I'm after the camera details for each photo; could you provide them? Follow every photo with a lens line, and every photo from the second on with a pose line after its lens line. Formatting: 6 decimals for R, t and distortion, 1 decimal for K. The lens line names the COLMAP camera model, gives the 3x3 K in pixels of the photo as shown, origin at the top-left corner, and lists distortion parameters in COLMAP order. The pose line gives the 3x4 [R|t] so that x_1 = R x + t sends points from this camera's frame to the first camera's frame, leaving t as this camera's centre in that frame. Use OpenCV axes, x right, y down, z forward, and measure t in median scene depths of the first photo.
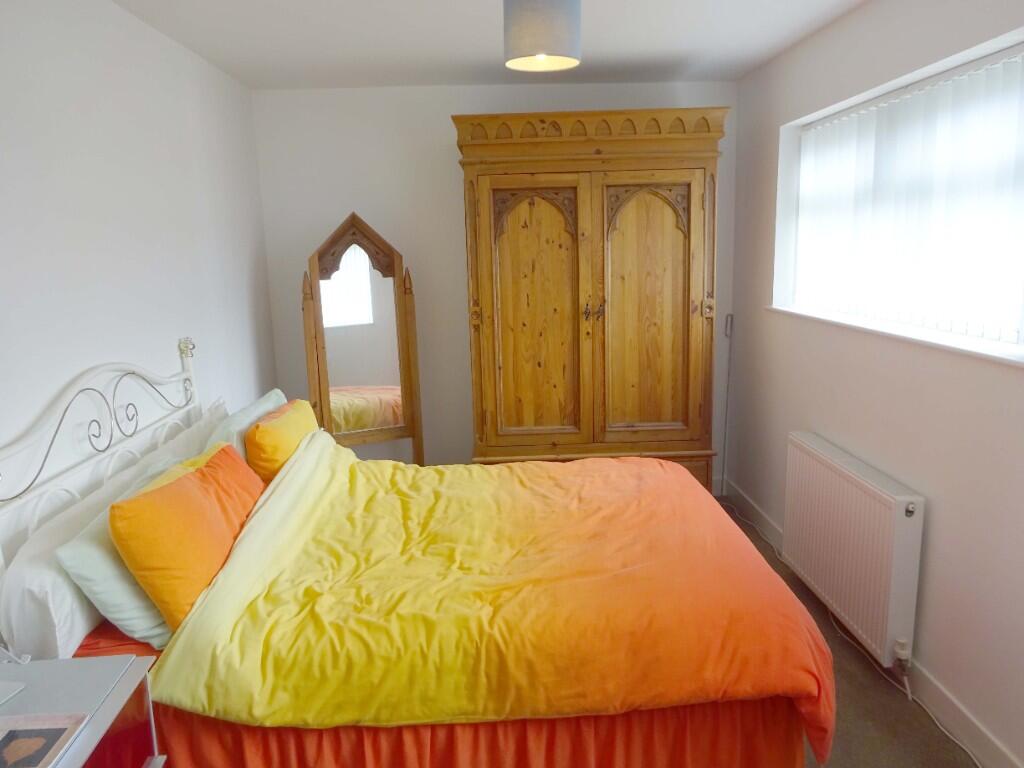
lens RADIAL K [[752.5, 0, 512.0], [0, 752.5, 384.0], [0, 0, 1]] dist [-0.007054, 0.005381]
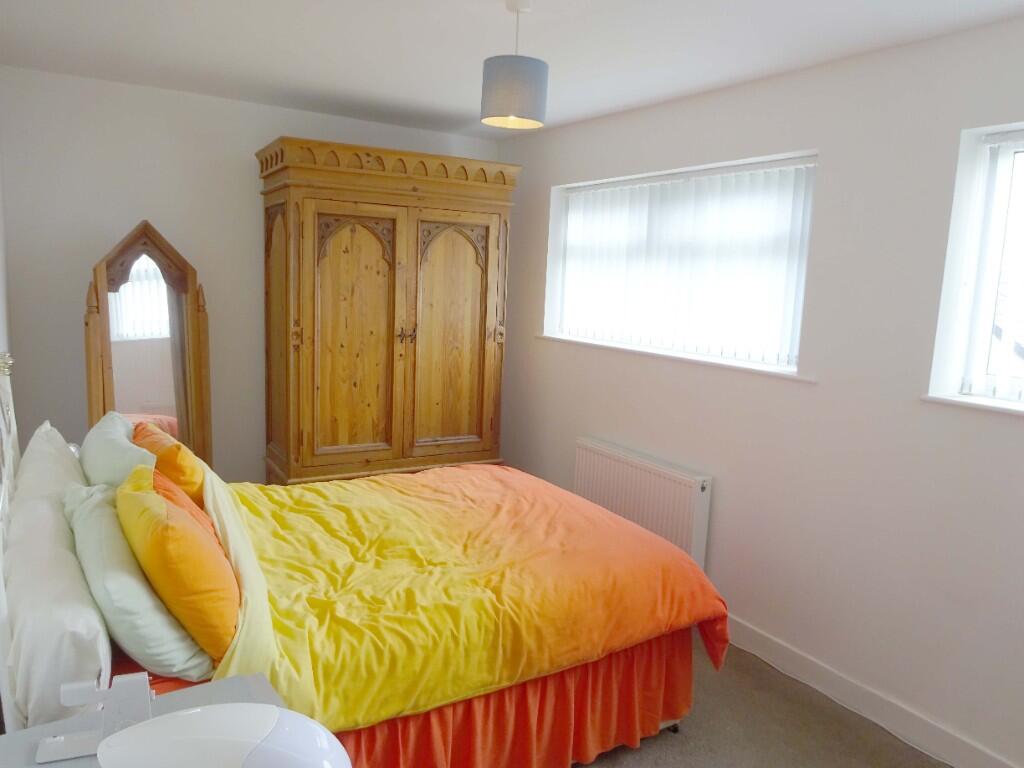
lens RADIAL K [[752.5, 0, 512.0], [0, 752.5, 384.0], [0, 0, 1]] dist [-0.007054, 0.005381]
pose [[0.869743, -0.005563, 0.493474, -0.362587], [0.024946, 0.999154, -0.032704, 0.016007], [-0.492874, 0.040755, 0.869145, -0.010388]]
